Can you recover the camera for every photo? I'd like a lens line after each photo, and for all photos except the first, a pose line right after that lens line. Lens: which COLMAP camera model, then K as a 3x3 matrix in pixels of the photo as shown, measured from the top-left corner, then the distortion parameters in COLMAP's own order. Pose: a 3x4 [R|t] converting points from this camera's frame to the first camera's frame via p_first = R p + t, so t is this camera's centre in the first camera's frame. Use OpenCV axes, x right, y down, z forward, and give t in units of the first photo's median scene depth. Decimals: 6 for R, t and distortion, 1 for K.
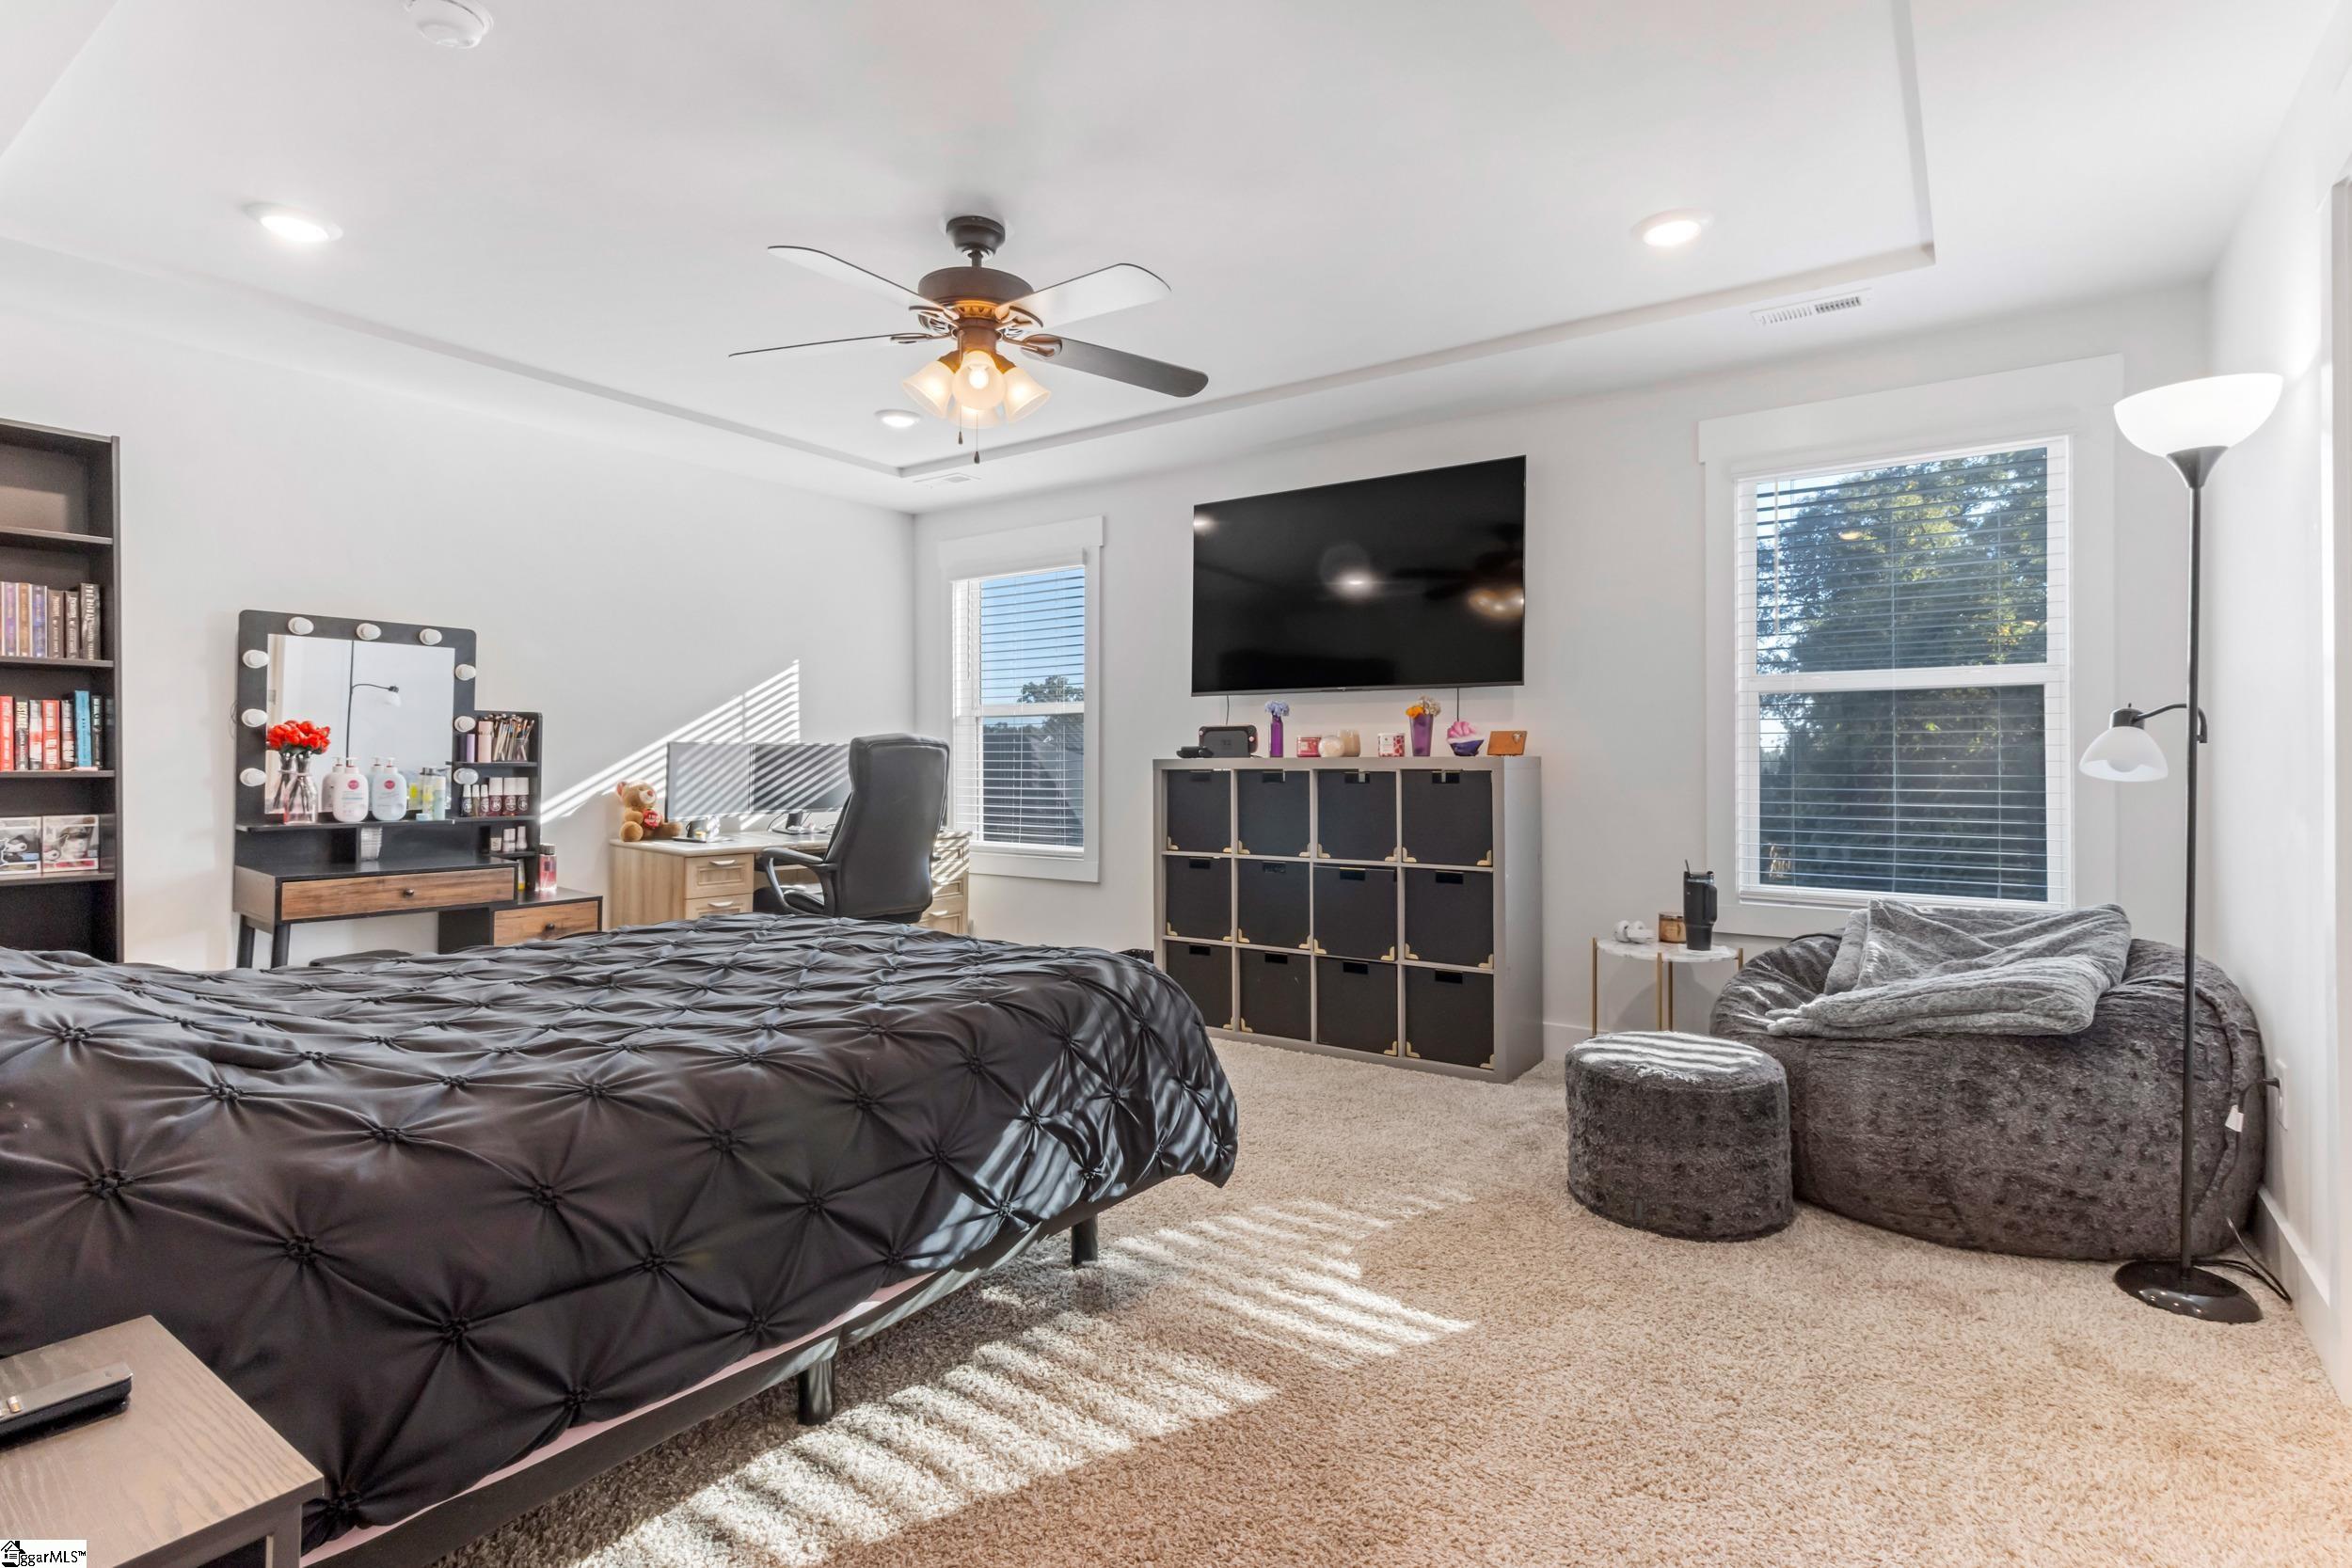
lens RADIAL K [[1147.0, 0, 1174.3], [0, 1147.0, 774.8], [0, 0, 1]] dist [0.003051, -0.000981]
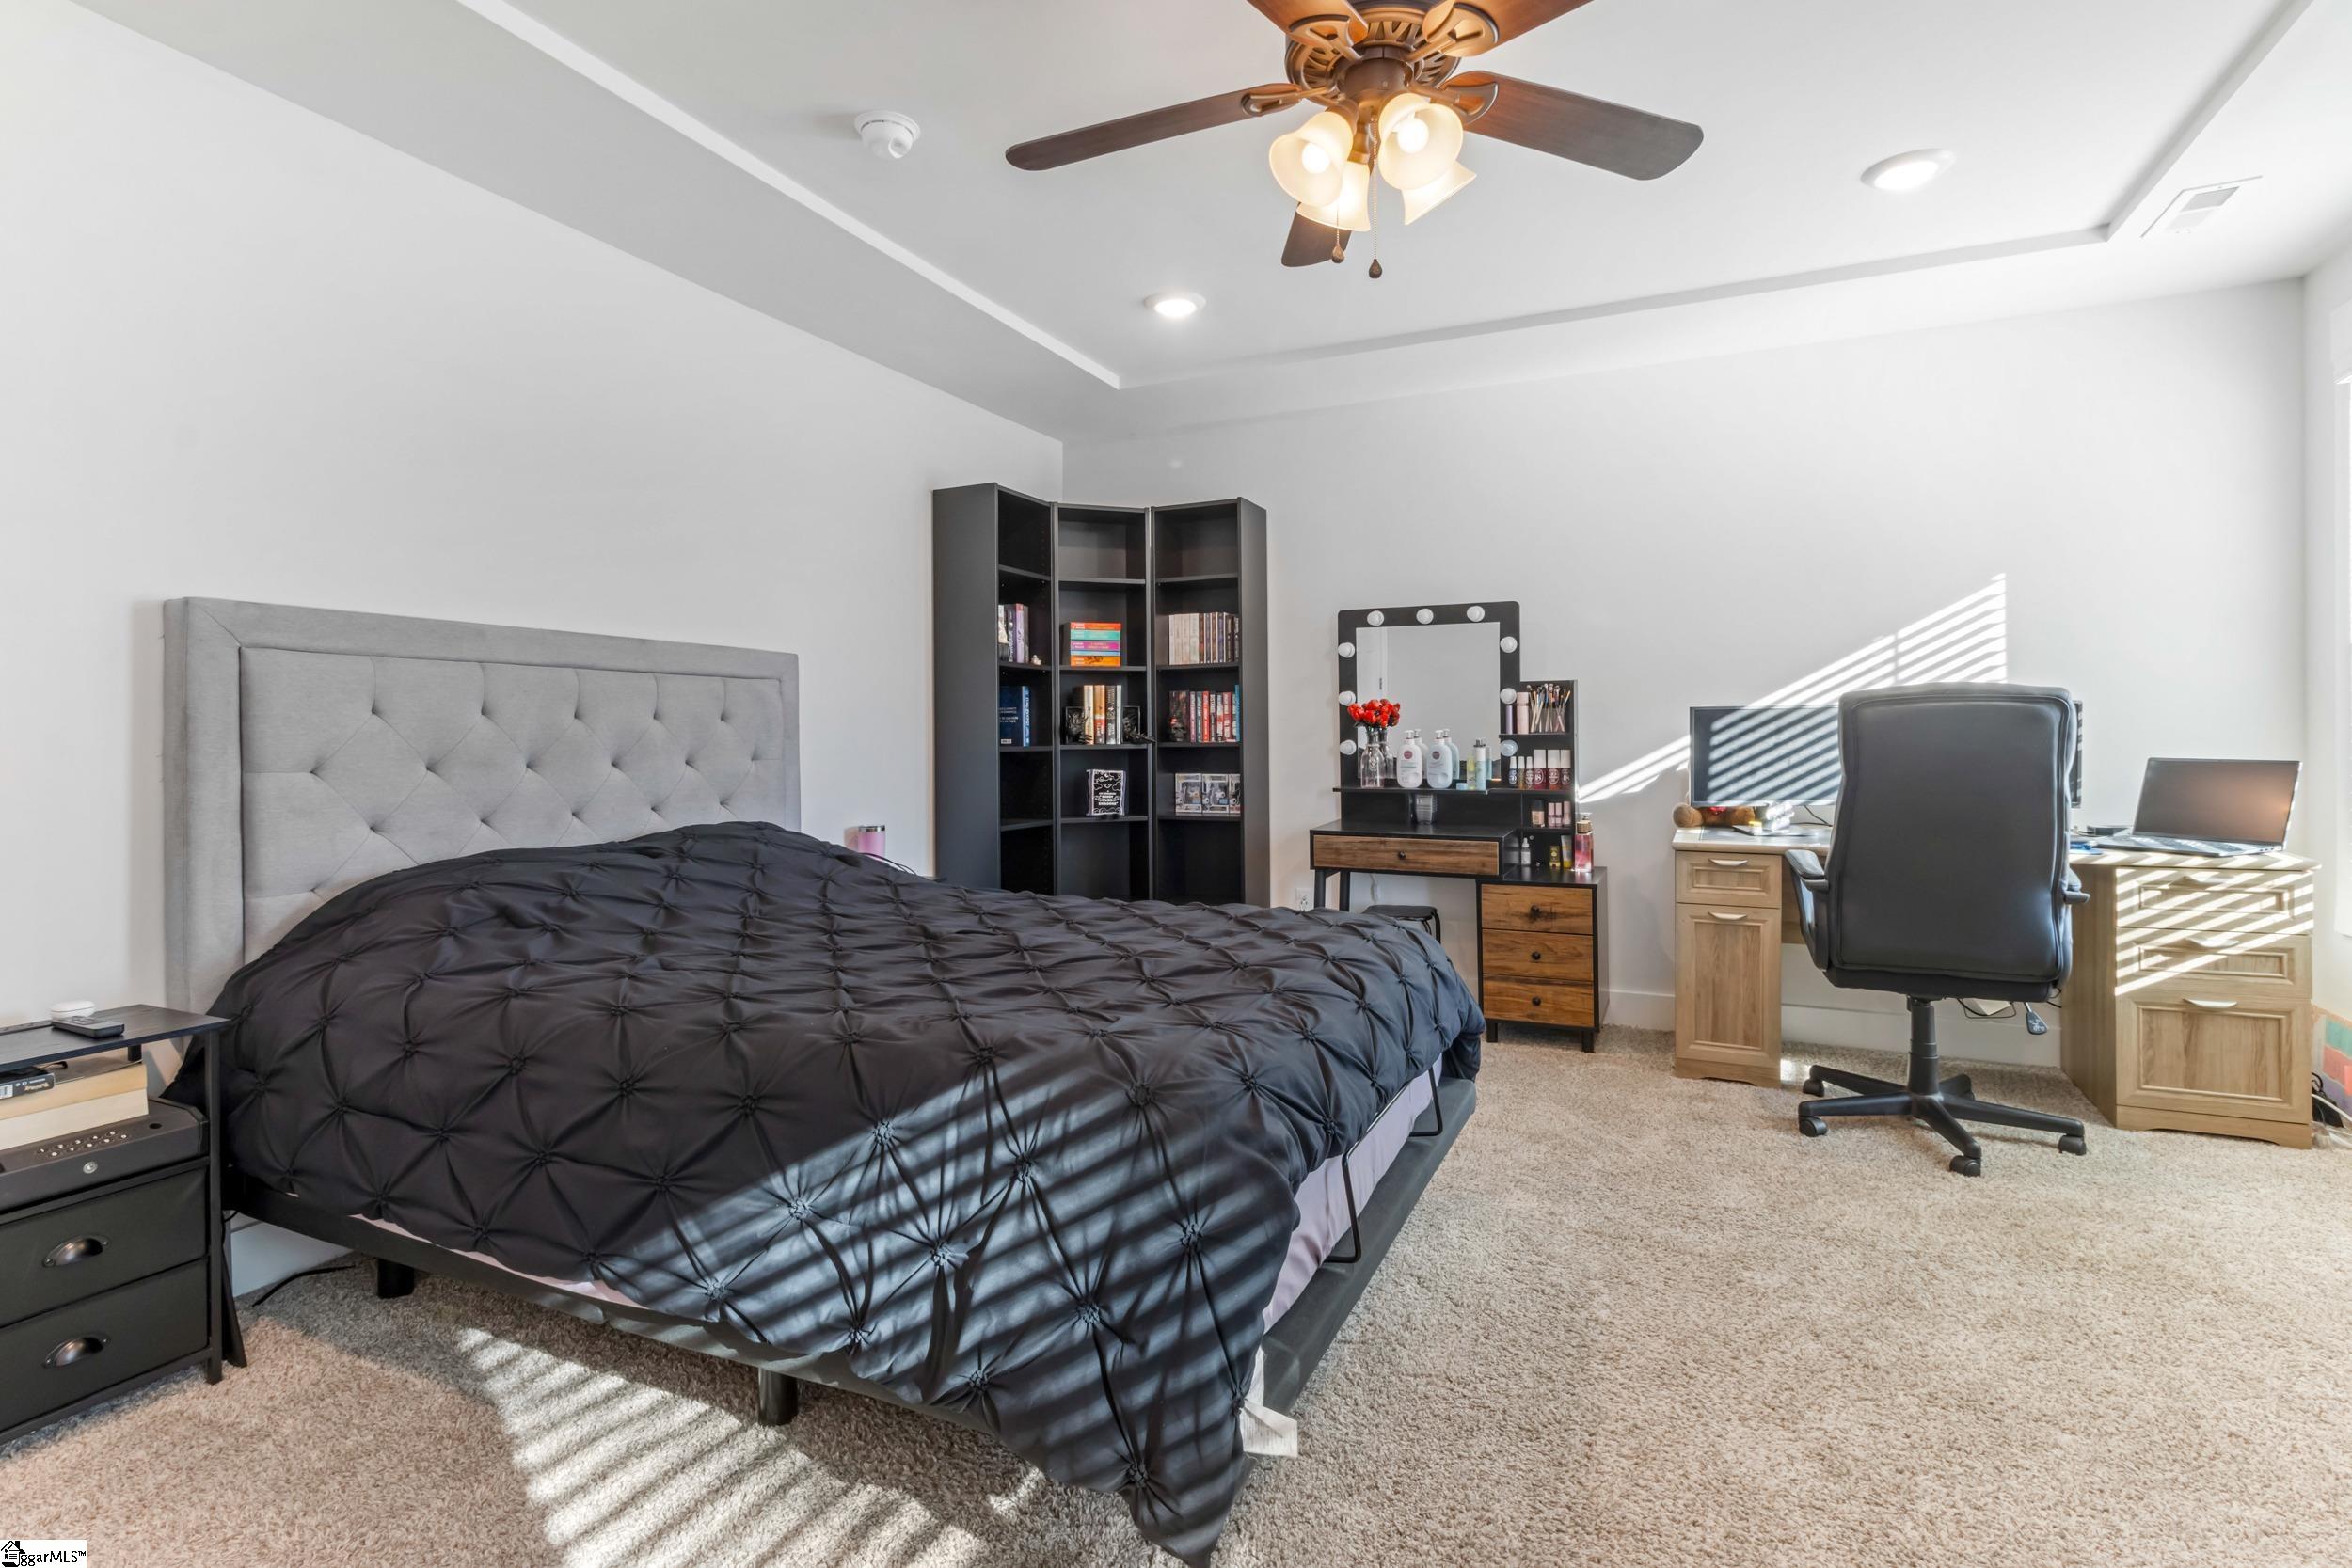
lens RADIAL K [[1147.0, 0, 1163.8], [0, 1147.0, 741.7], [0, 0, 1]] dist [0.003051, -0.000981]
pose [[0.159602, 0.005630, -0.987165, 0.334830], [0.001476, 0.999981, 0.005942, -0.010733], [0.987180, -0.002406, 0.159591, 0.553524]]
